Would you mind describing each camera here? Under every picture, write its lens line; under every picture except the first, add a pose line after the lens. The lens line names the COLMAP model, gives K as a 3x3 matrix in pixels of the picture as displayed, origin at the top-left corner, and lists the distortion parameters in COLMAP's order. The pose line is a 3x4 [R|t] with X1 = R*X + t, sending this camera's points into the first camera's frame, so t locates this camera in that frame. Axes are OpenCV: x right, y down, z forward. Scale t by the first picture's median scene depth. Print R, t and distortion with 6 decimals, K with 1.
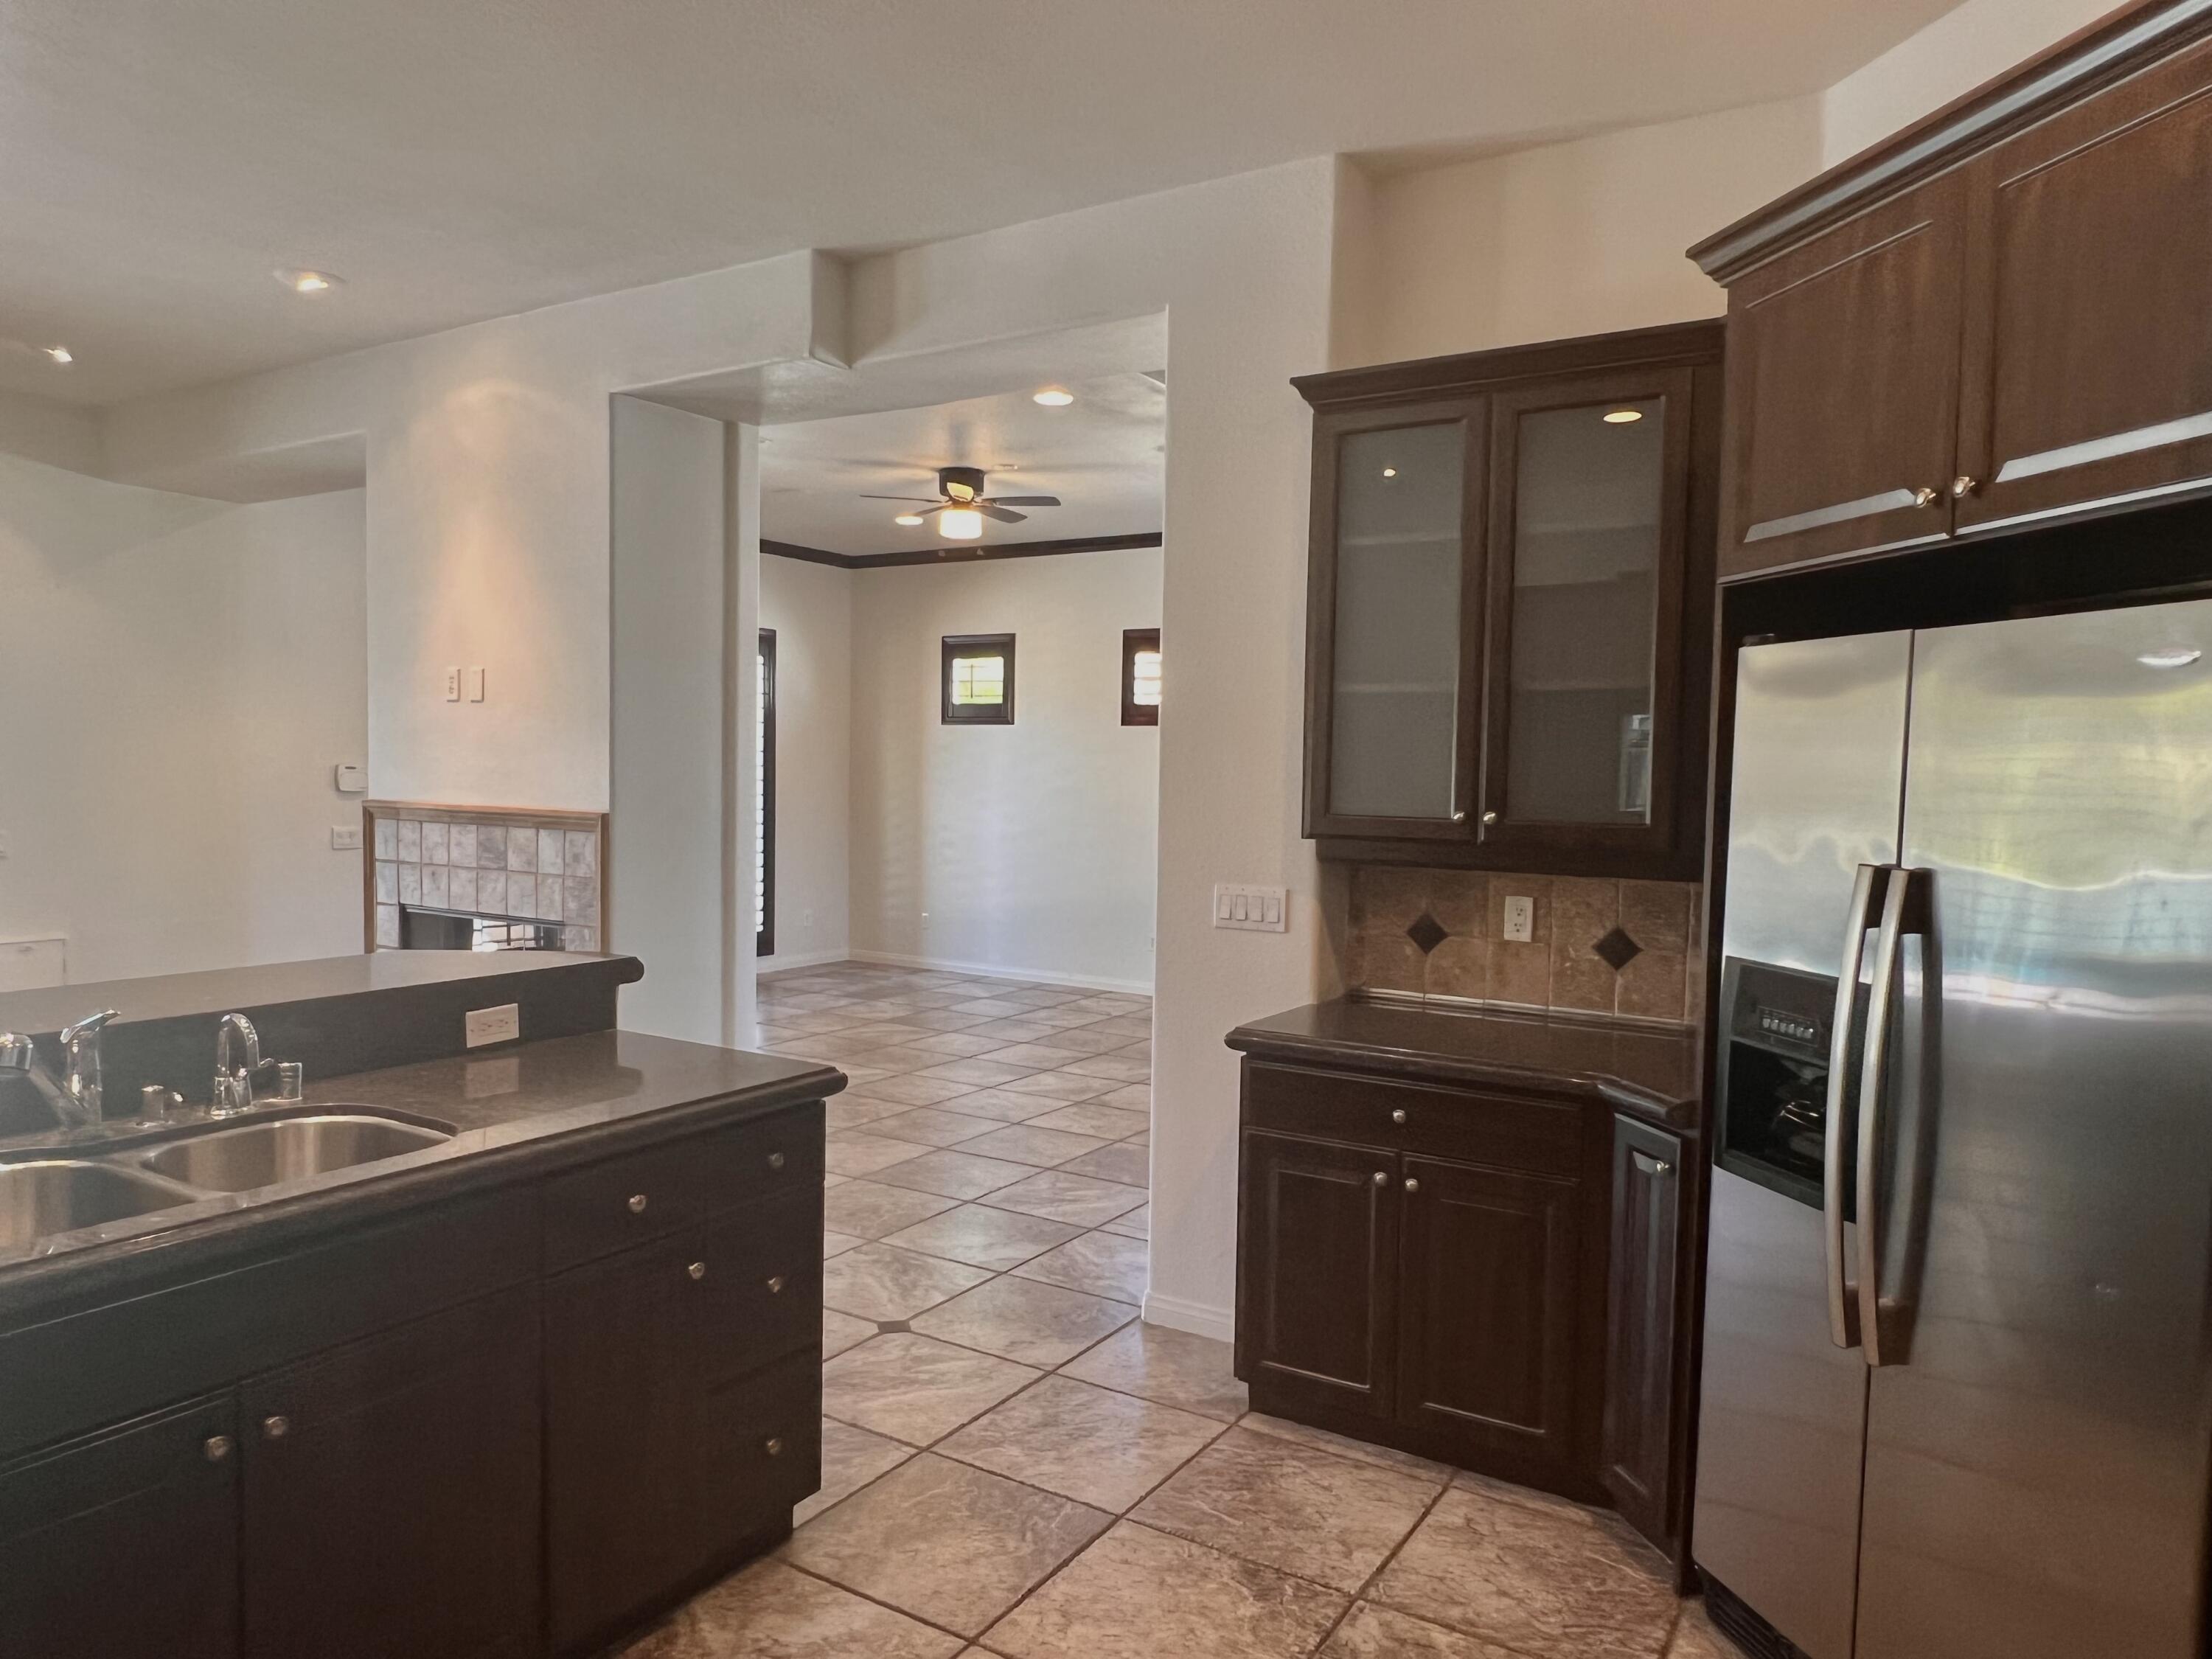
lens RADIAL K [[1445.7, 0, 1092.4], [0, 1445.7, 843.3], [0, 0, 1]] dist [-0.009018, -0.002750]
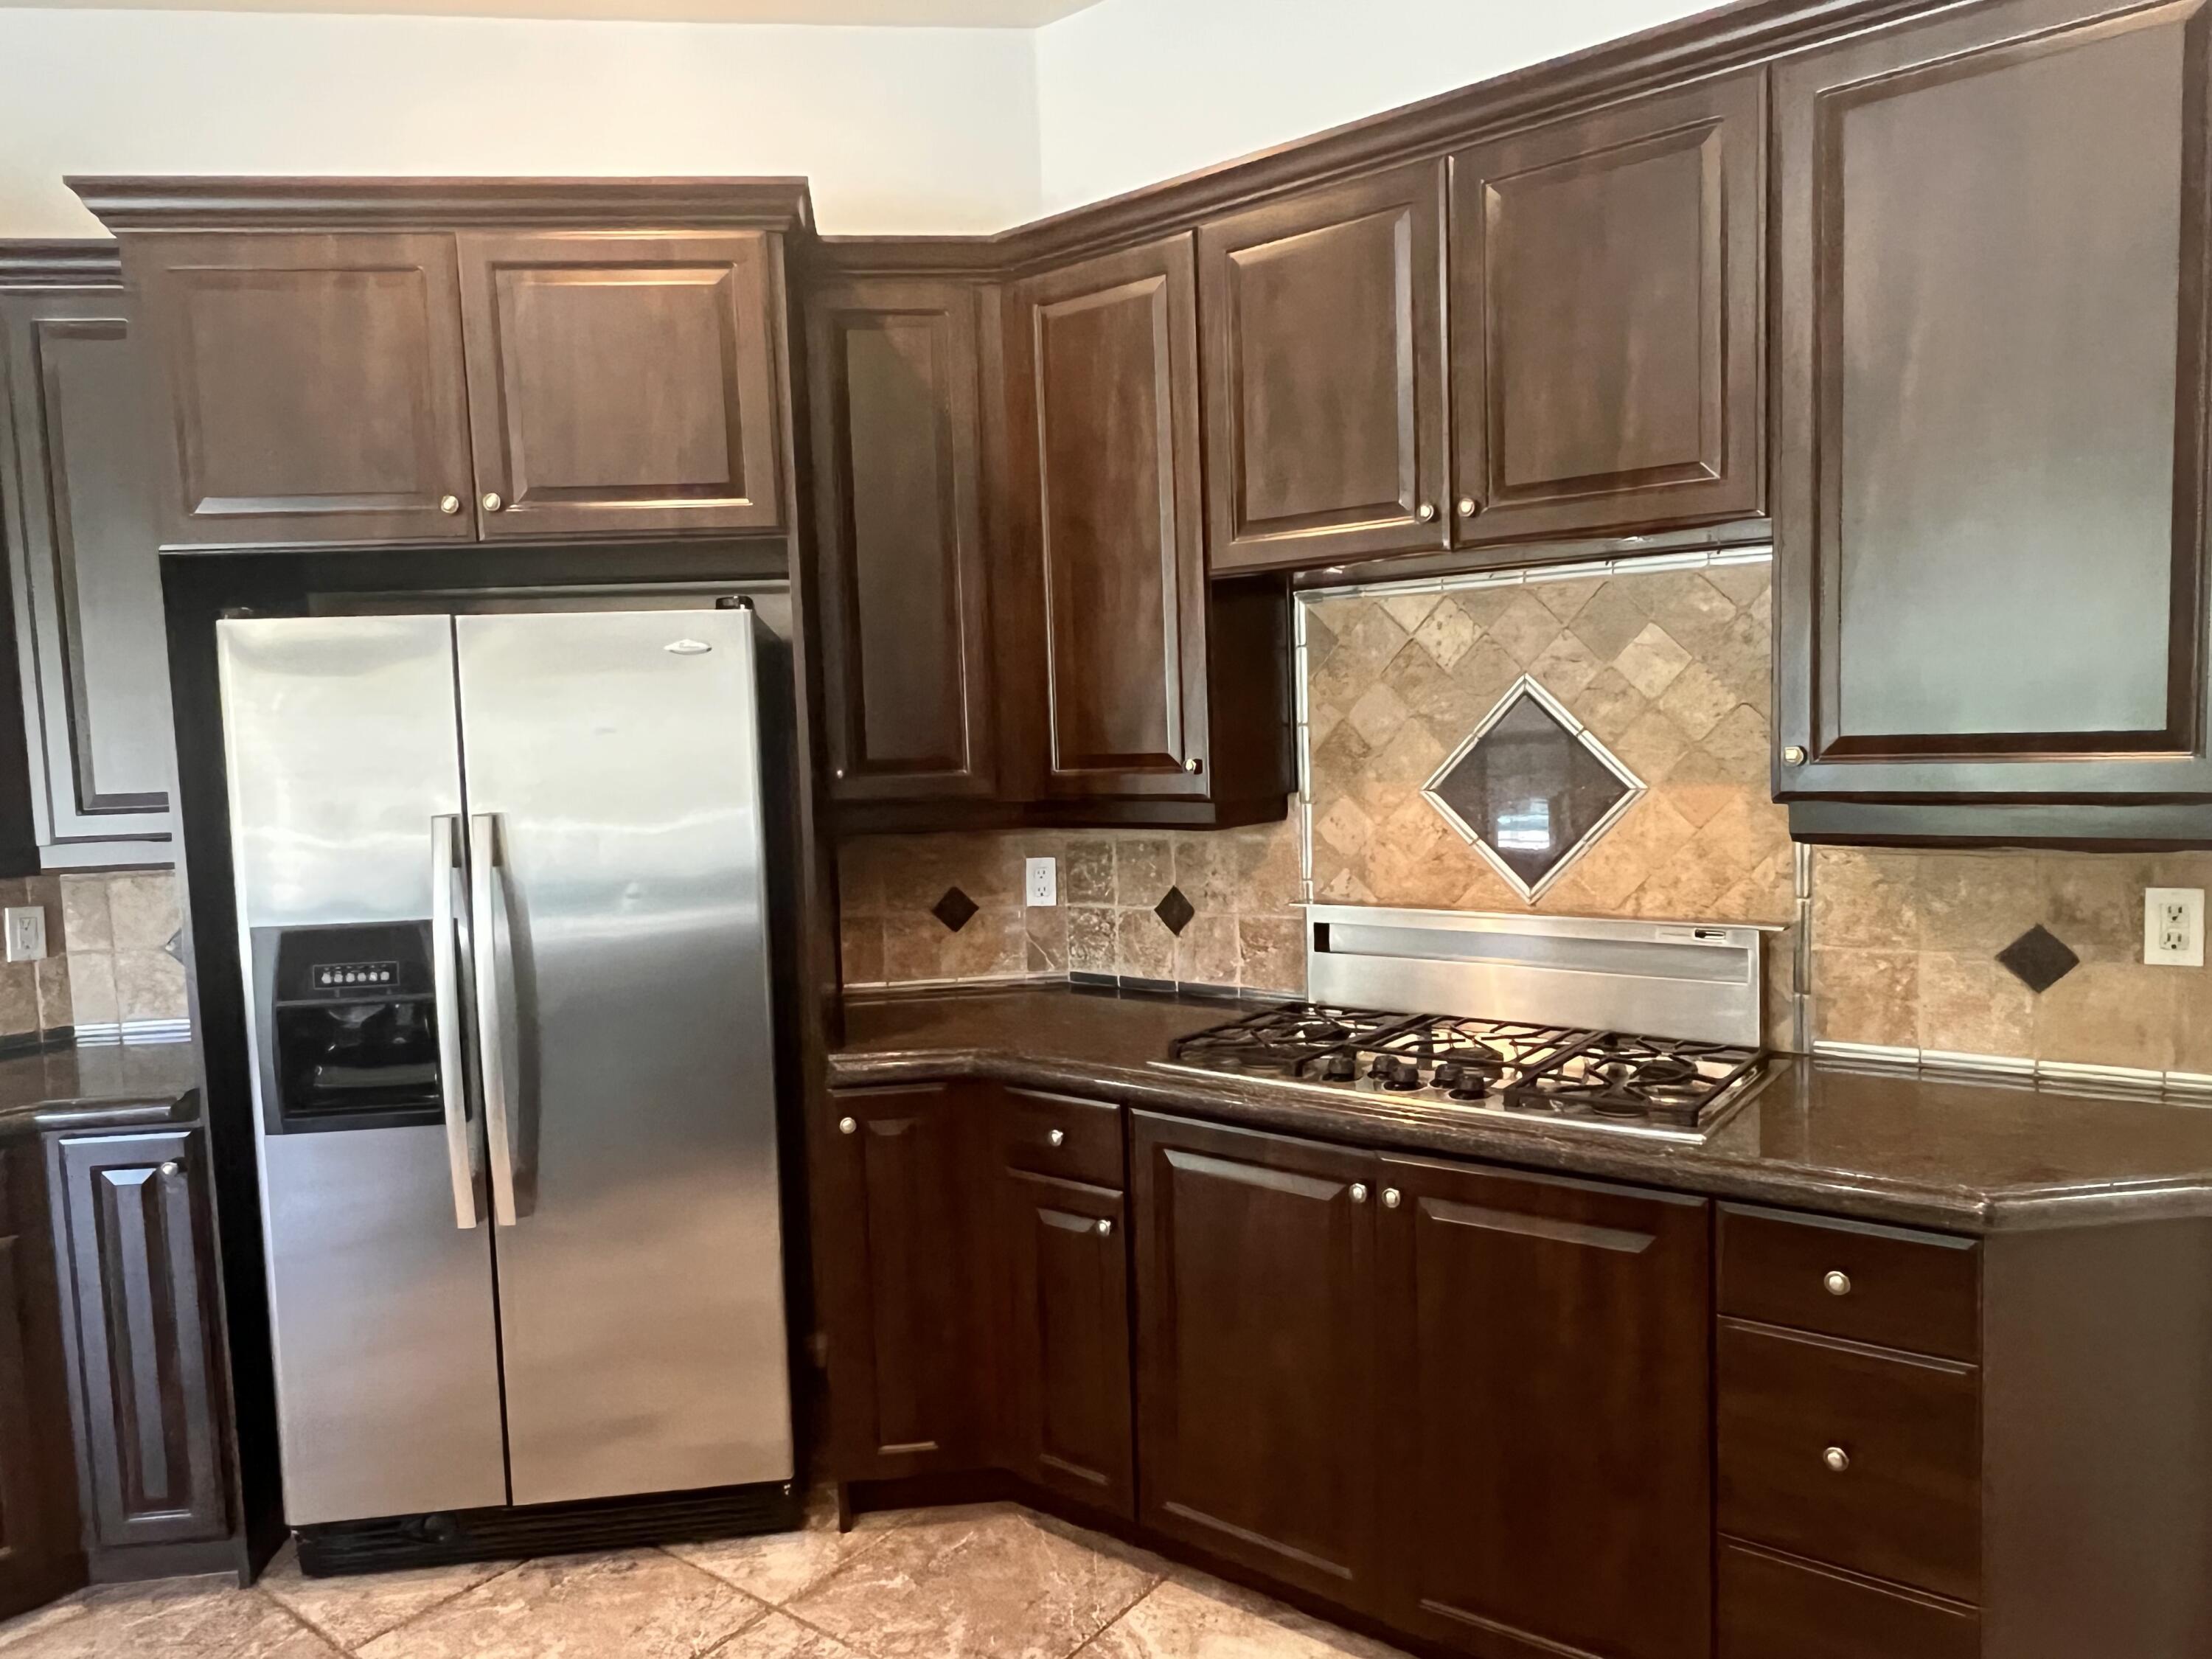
lens RADIAL K [[1445.7, 0, 1092.4], [0, 1445.7, 843.3], [0, 0, 1]] dist [-0.009018, -0.002750]
pose [[0.099157, -0.104635, 0.989555, -0.302185], [0.089659, 0.991351, 0.095841, -0.014849], [-0.991024, 0.079219, 0.107681, 0.190561]]
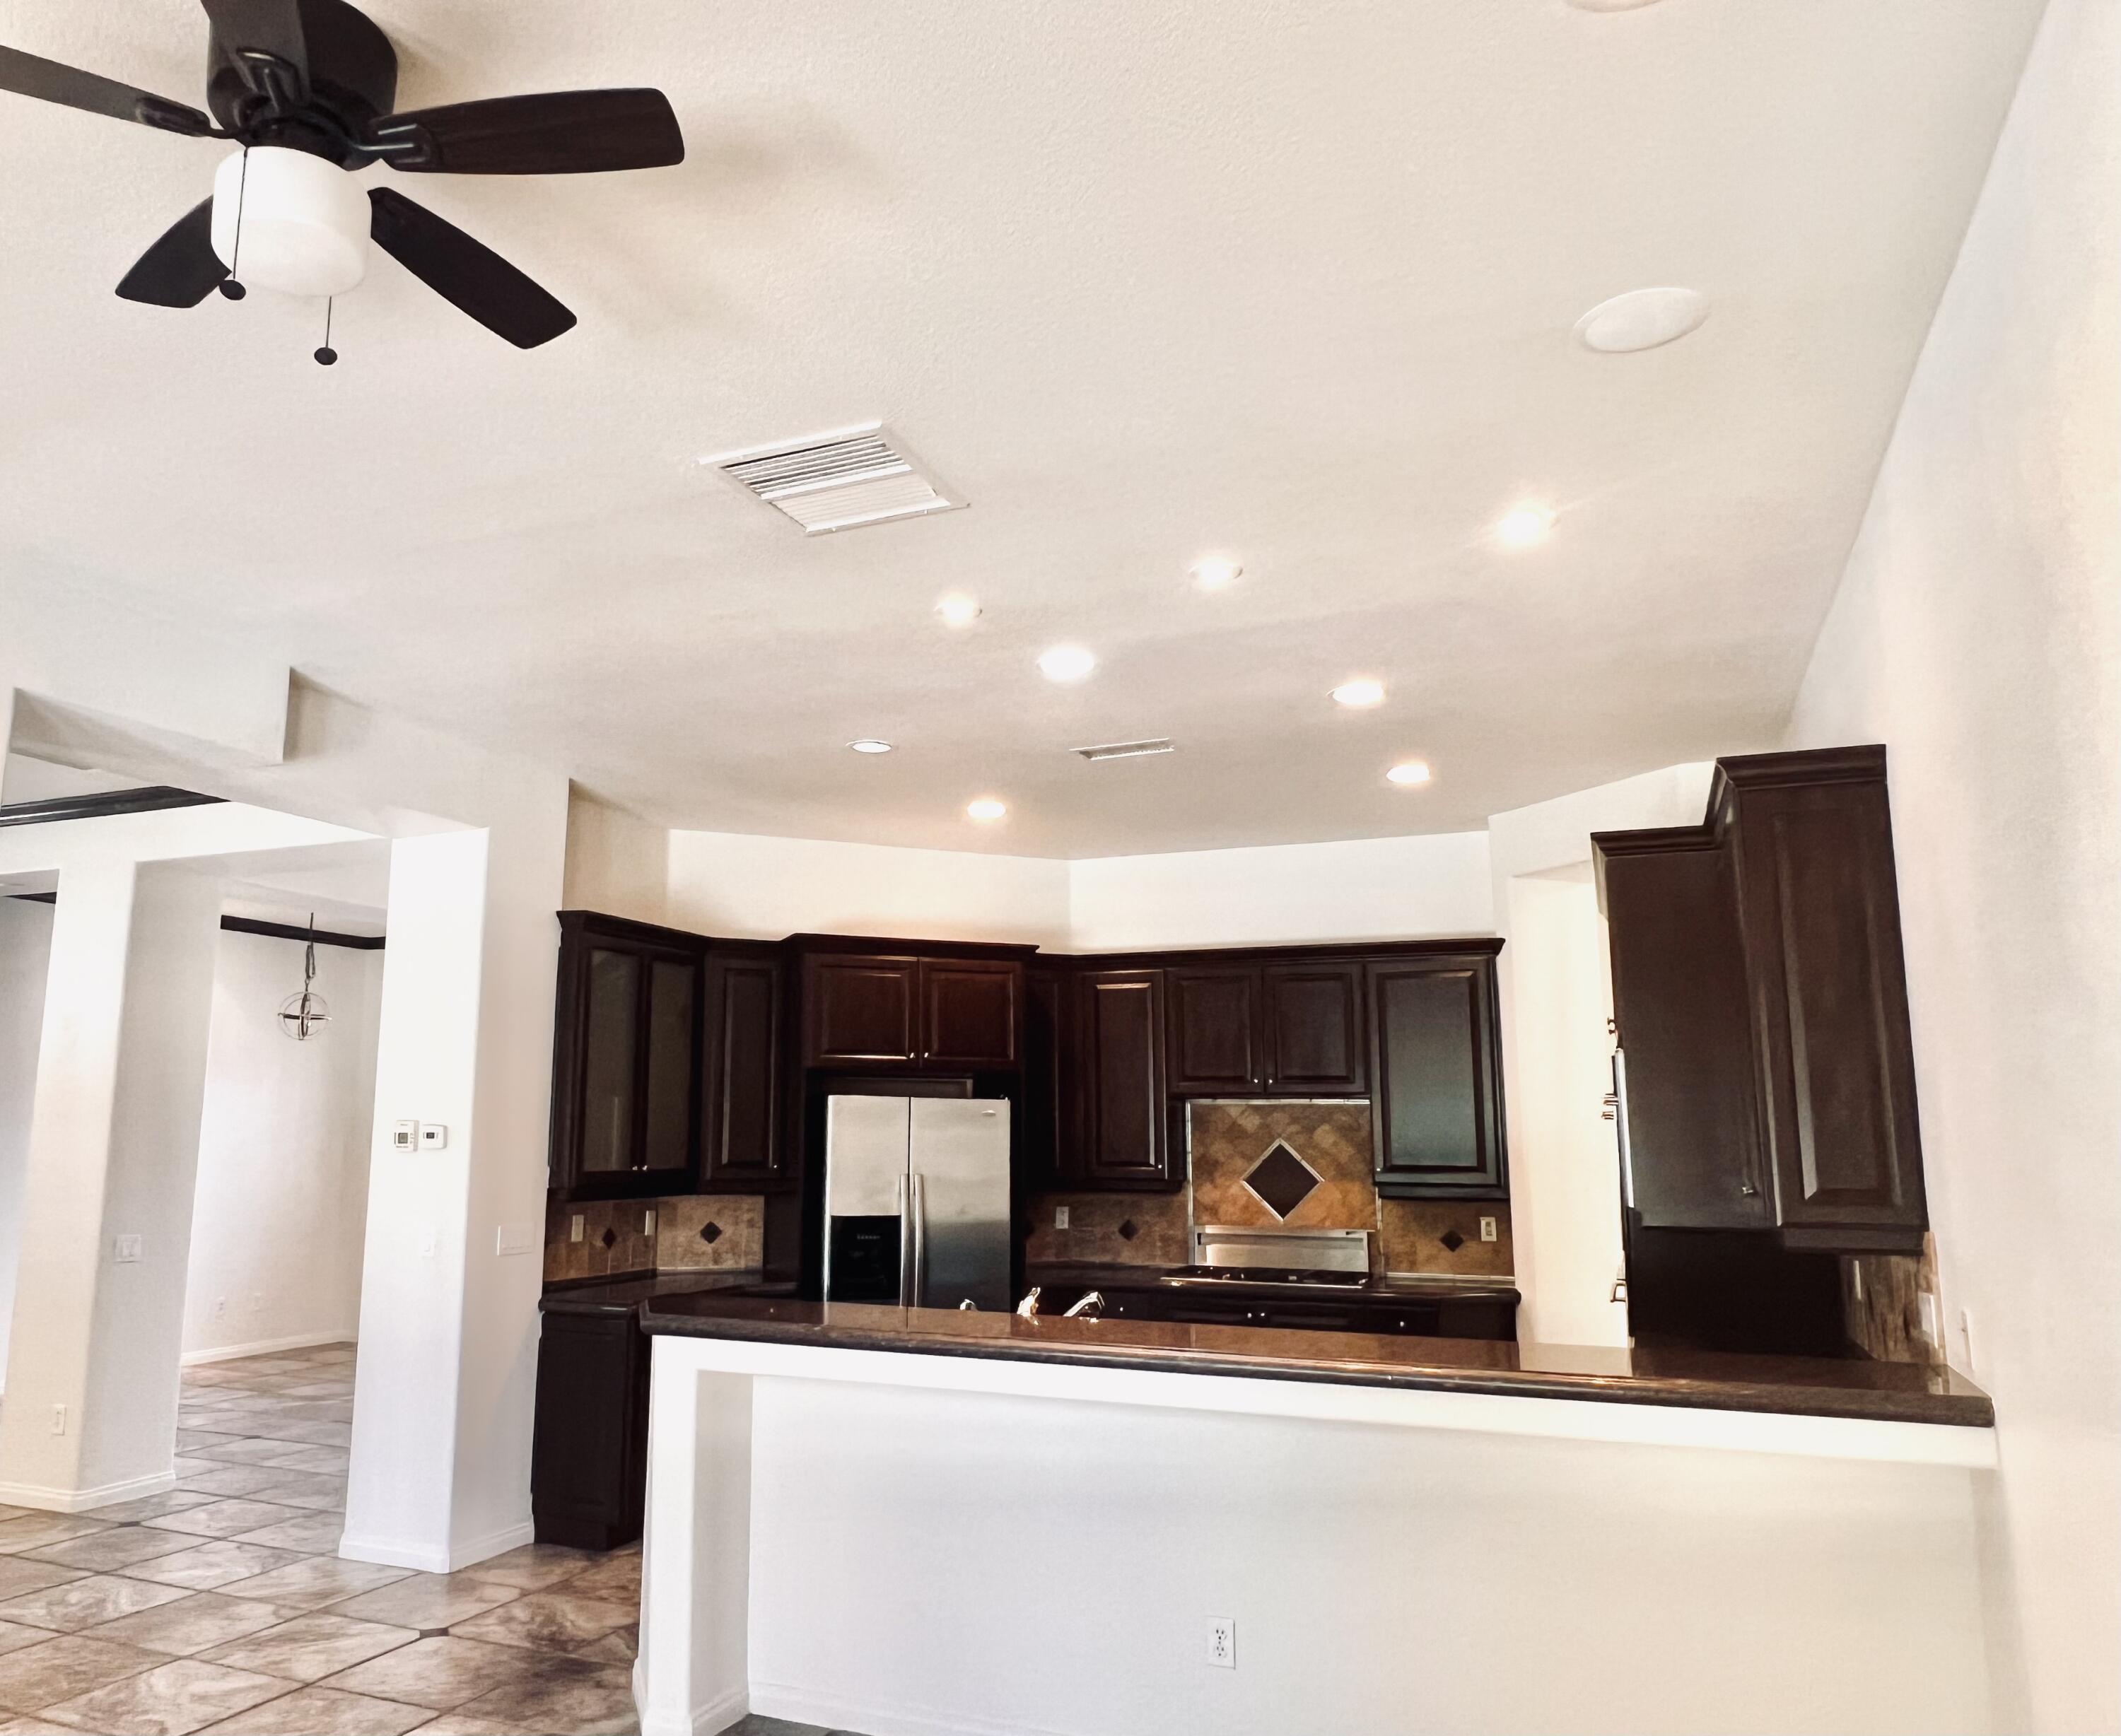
lens RADIAL K [[1529.9, 0, 936.4], [0, 1529.9, 885.6], [0, 0, 1]] dist [0.000774, 0.004069]
pose [[-0.130755, 0.139389, 0.981567, -1.339836], [0.040549, 0.989991, -0.135183, -0.073701], [-0.990585, 0.022126, -0.135098, 0.668938]]
